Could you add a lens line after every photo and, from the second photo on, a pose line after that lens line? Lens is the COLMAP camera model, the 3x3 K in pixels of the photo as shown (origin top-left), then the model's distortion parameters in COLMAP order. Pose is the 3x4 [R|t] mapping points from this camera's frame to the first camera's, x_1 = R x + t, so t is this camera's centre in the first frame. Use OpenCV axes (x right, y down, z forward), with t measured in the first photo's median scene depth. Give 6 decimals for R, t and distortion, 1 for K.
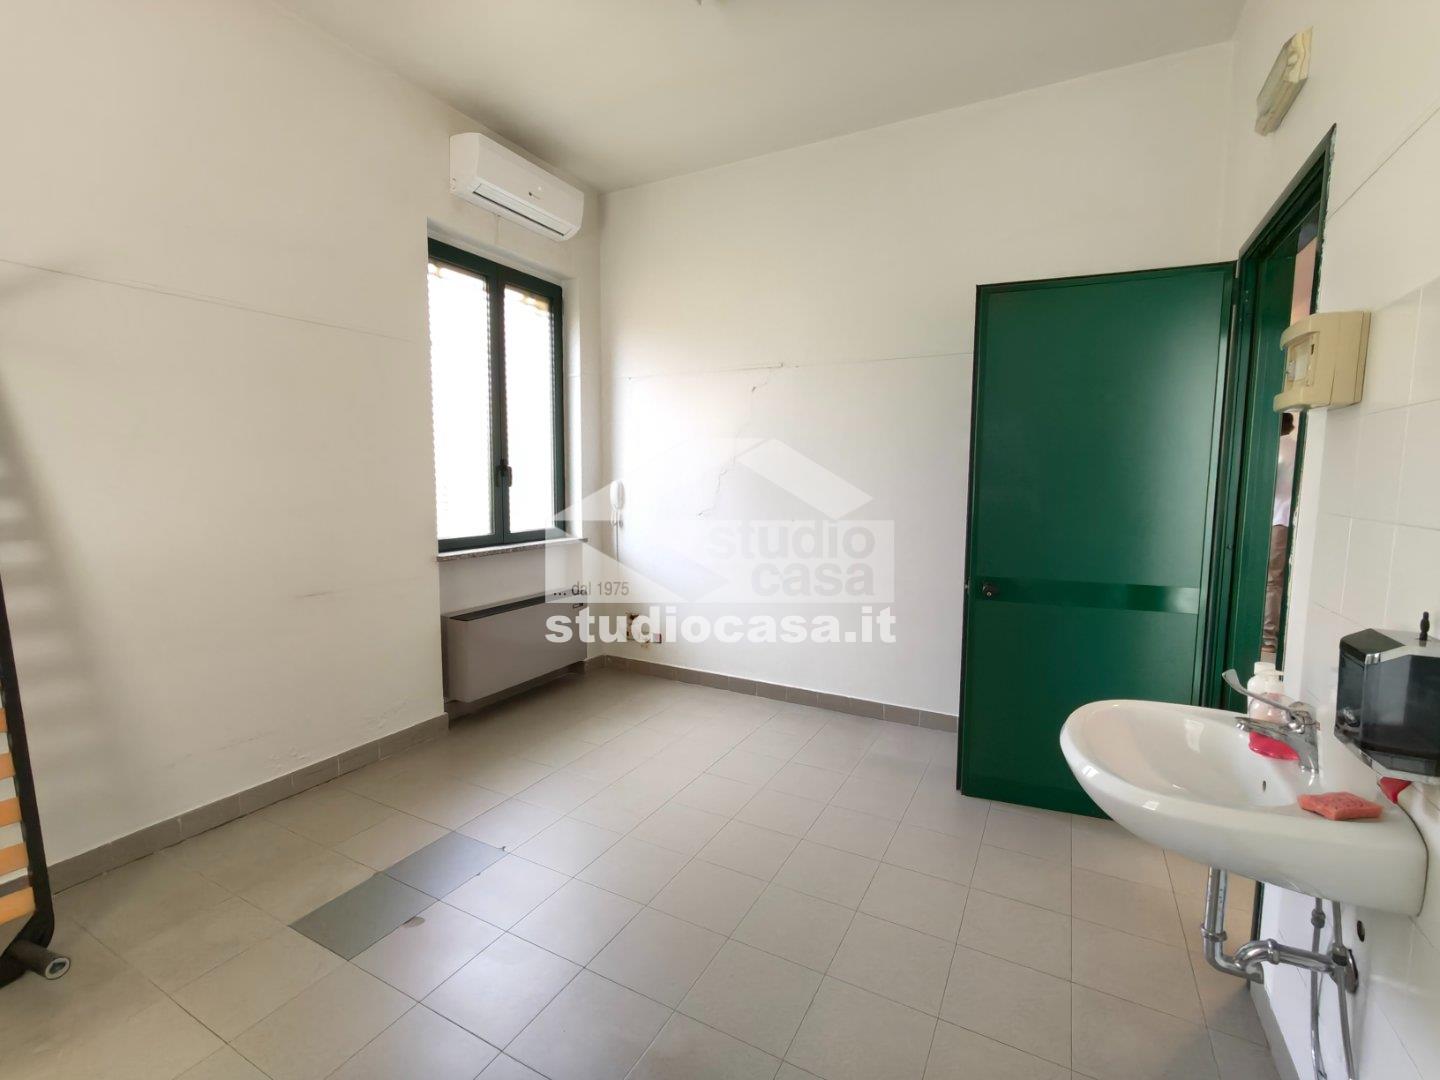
lens RADIAL K [[657.1, 0, 722.8], [0, 657.1, 543.3], [0, 0, 1]] dist [-0.002538, 0.003096]
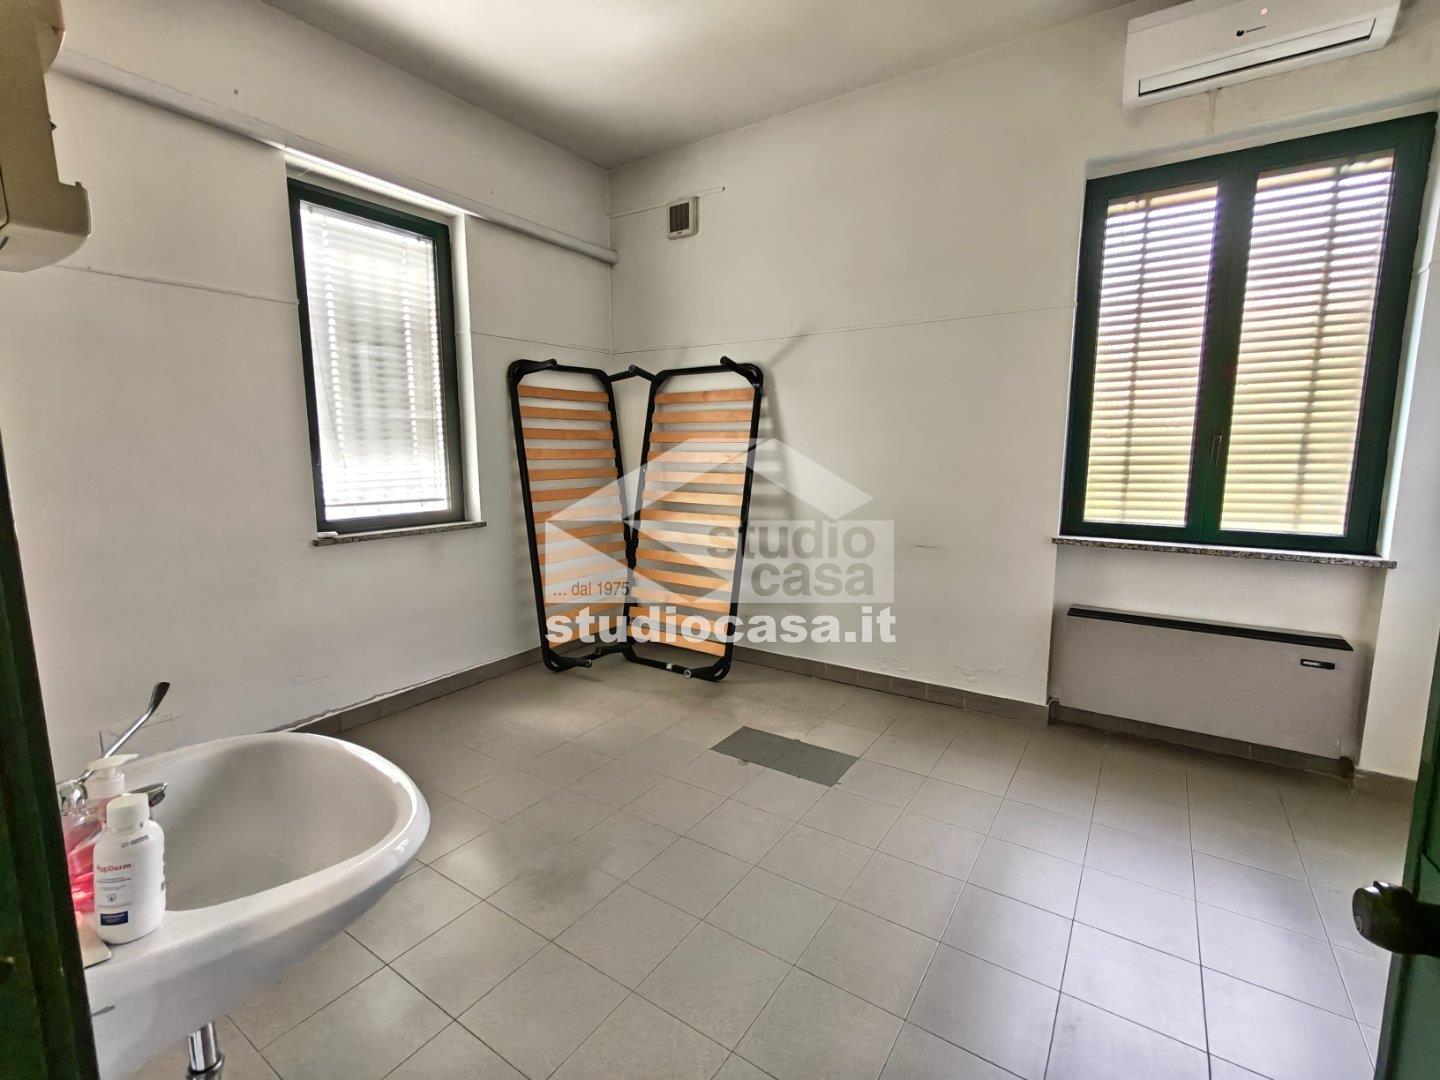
lens RADIAL K [[657.1, 0, 729.2], [0, 657.1, 538.9], [0, 0, 1]] dist [-0.002538, 0.003096]
pose [[-0.103366, 0.142700, -0.984354, 0.457831], [-0.101603, 0.982963, 0.153167, -0.064146], [0.989440, 0.115845, -0.087106, 0.543483]]
